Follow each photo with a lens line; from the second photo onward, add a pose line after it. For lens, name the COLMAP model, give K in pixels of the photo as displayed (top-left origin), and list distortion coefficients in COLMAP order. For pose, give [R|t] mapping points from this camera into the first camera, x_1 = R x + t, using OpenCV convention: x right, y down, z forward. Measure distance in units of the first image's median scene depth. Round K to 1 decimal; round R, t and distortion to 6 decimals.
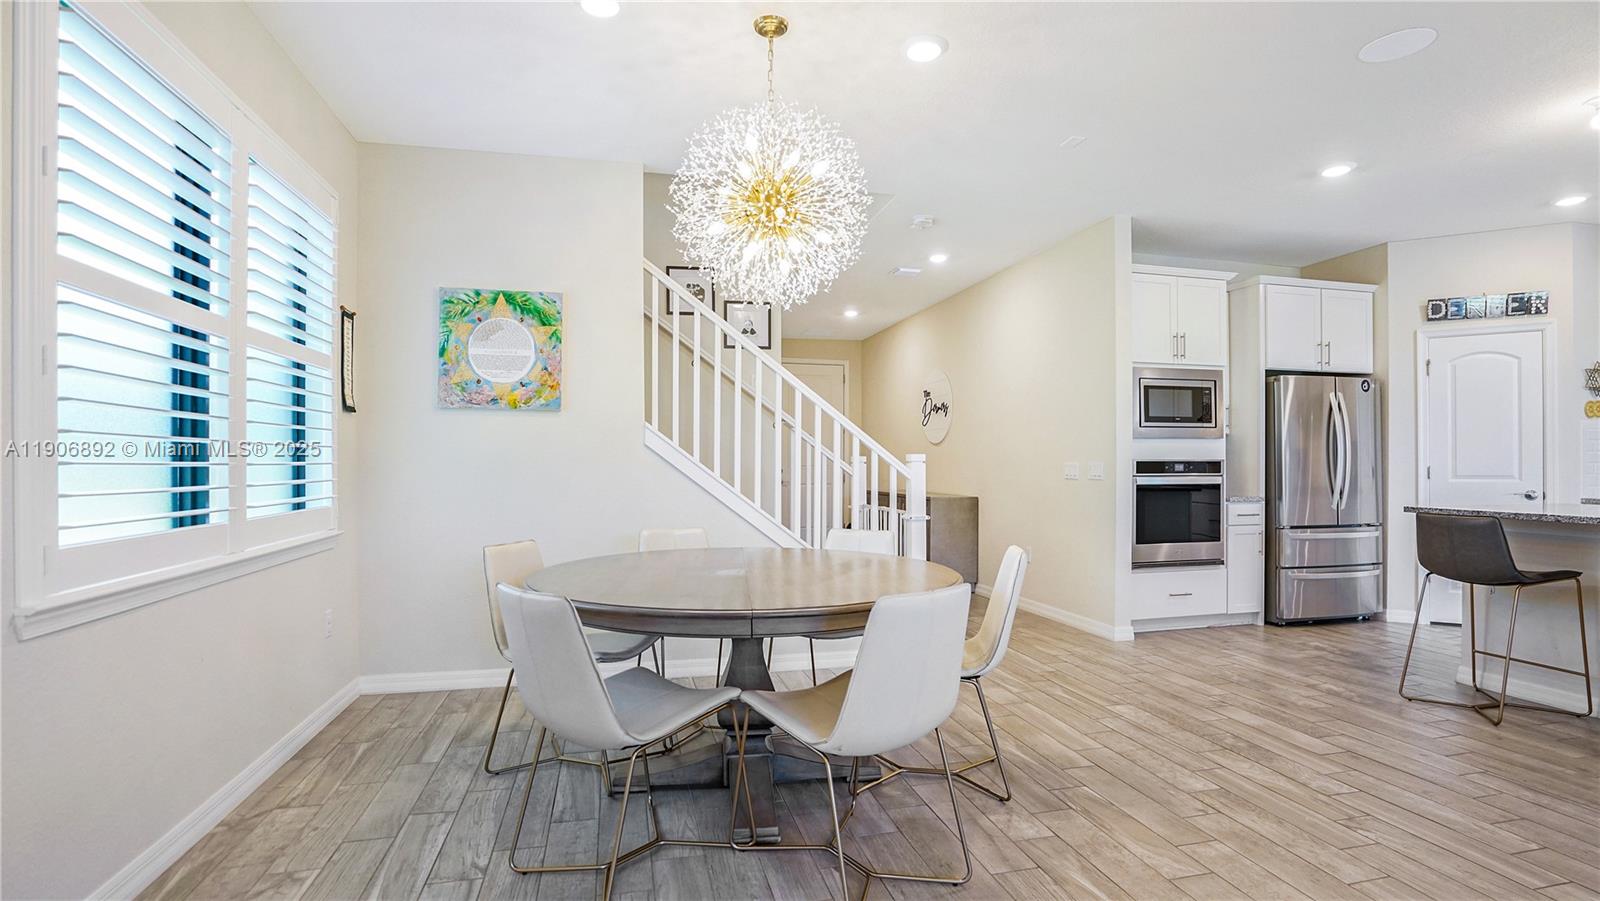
lens RADIAL K [[756.7, 0, 802.5], [0, 756.7, 461.3], [0, 0, 1]] dist [-0.051703, 0.022477]
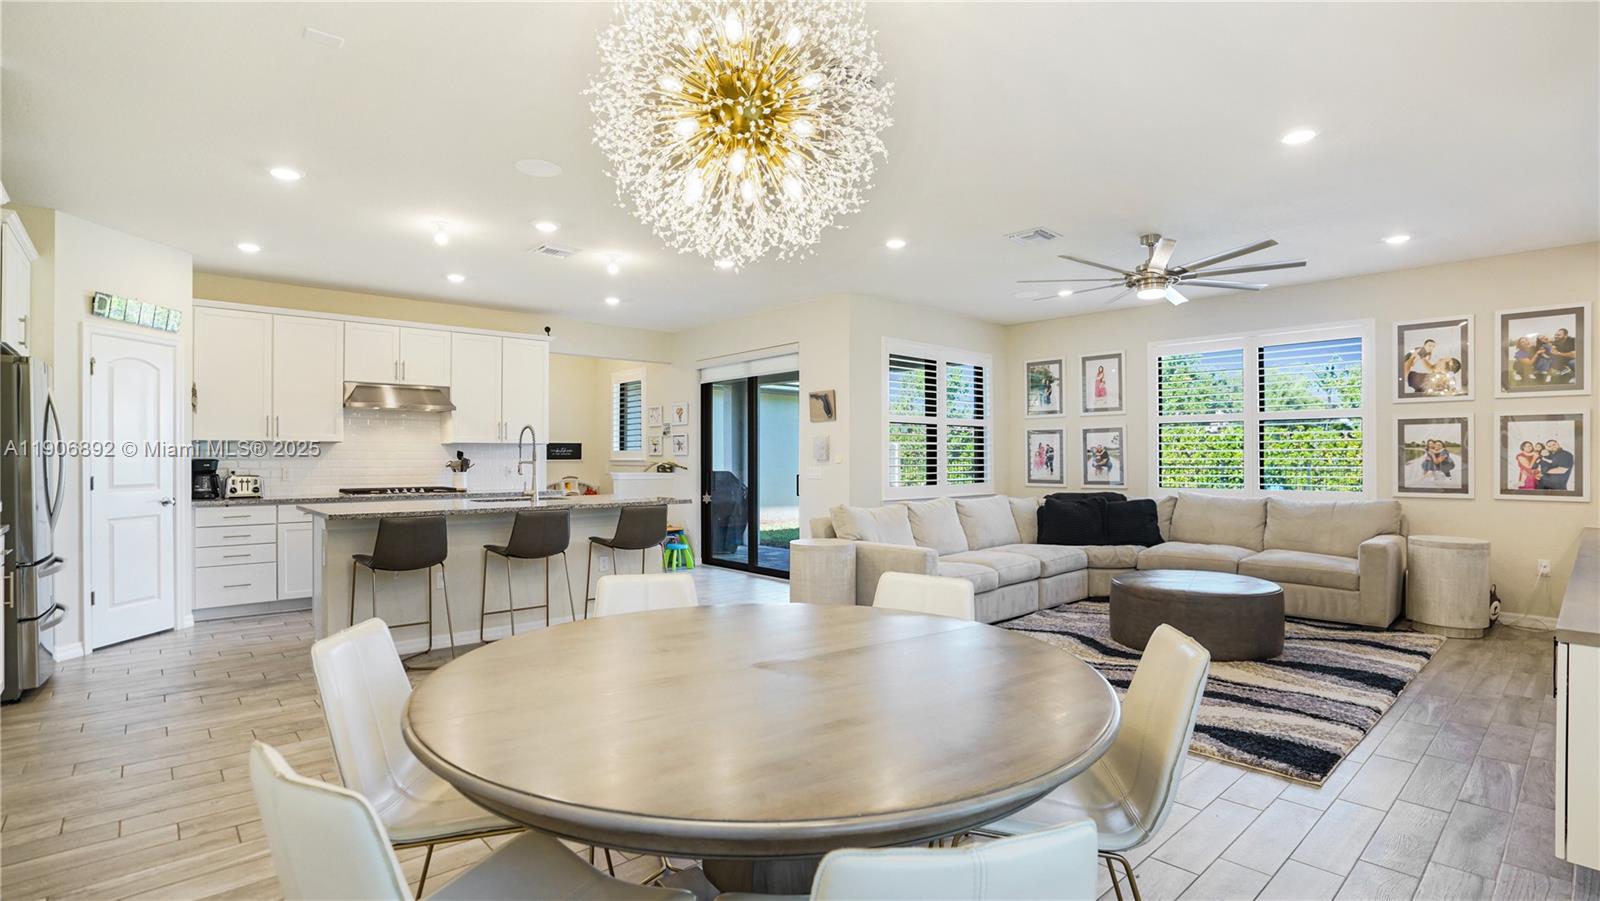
lens RADIAL K [[749.4, 0, 795.1], [0, 749.4, 452.7], [0, 0, 1]] dist [-0.061078, 0.023480]
pose [[-0.468963, 0.006575, 0.883194, -0.343785], [-0.000578, 0.999970, -0.007751, -0.016419], [-0.883218, -0.004145, -0.468945, 0.685968]]
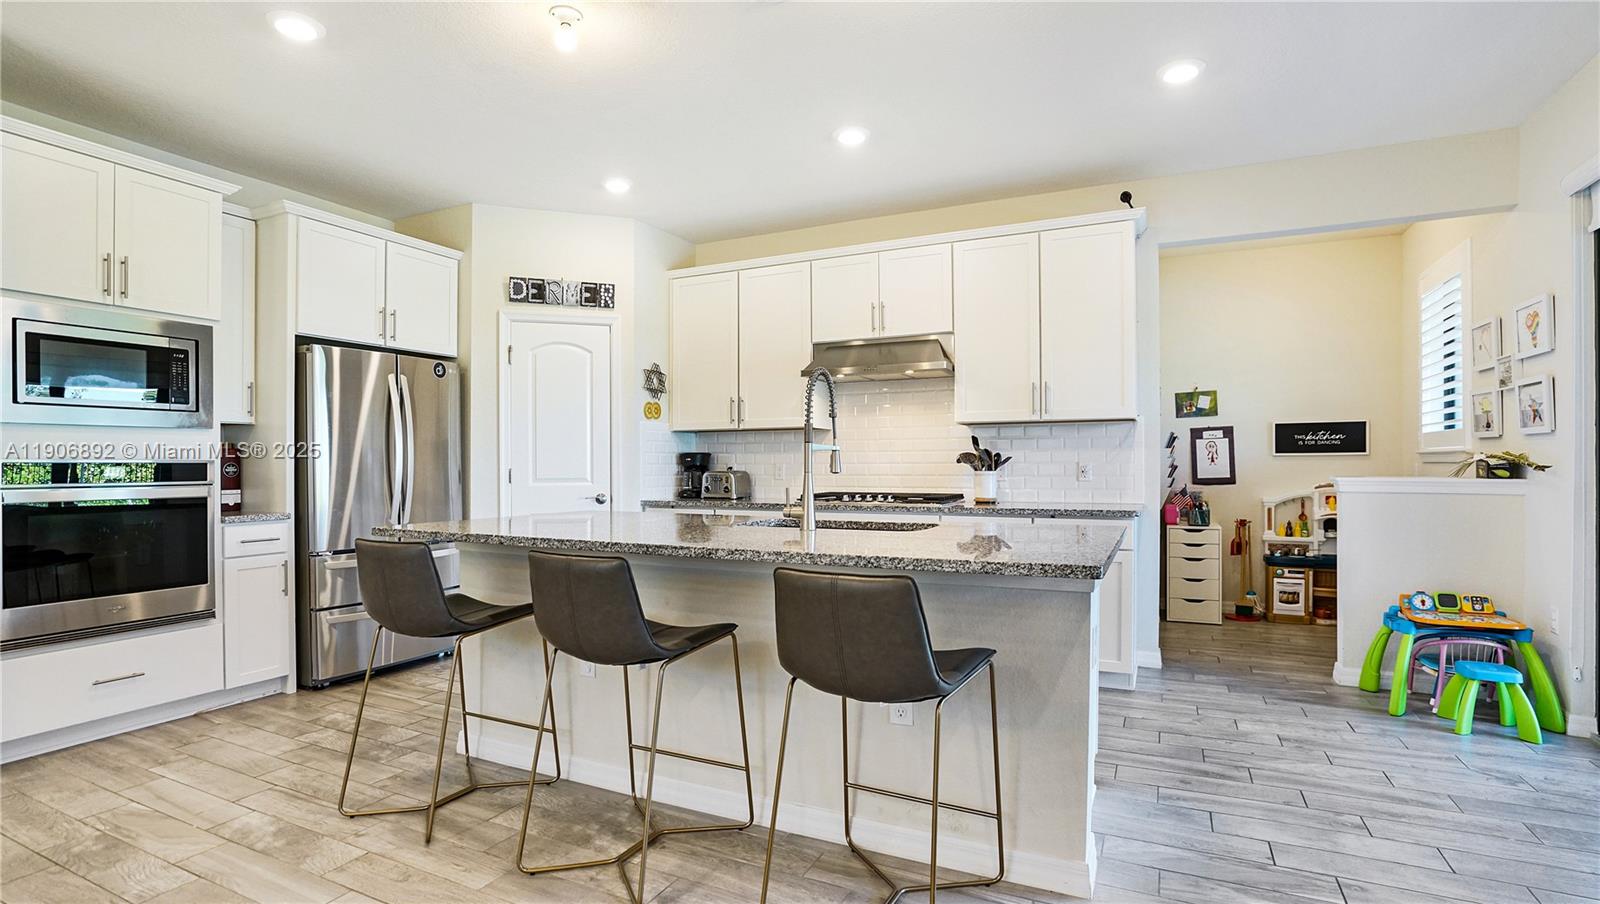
lens RADIAL K [[762.1, 0, 793.4], [0, 762.1, 465.9], [0, 0, 1]] dist [-0.062509, 0.025124]
pose [[0.644807, -0.003856, 0.764335, 0.402808], [0.001822, 0.999992, 0.003508, 0.001034], [-0.764343, -0.000870, 0.644809, 0.181224]]
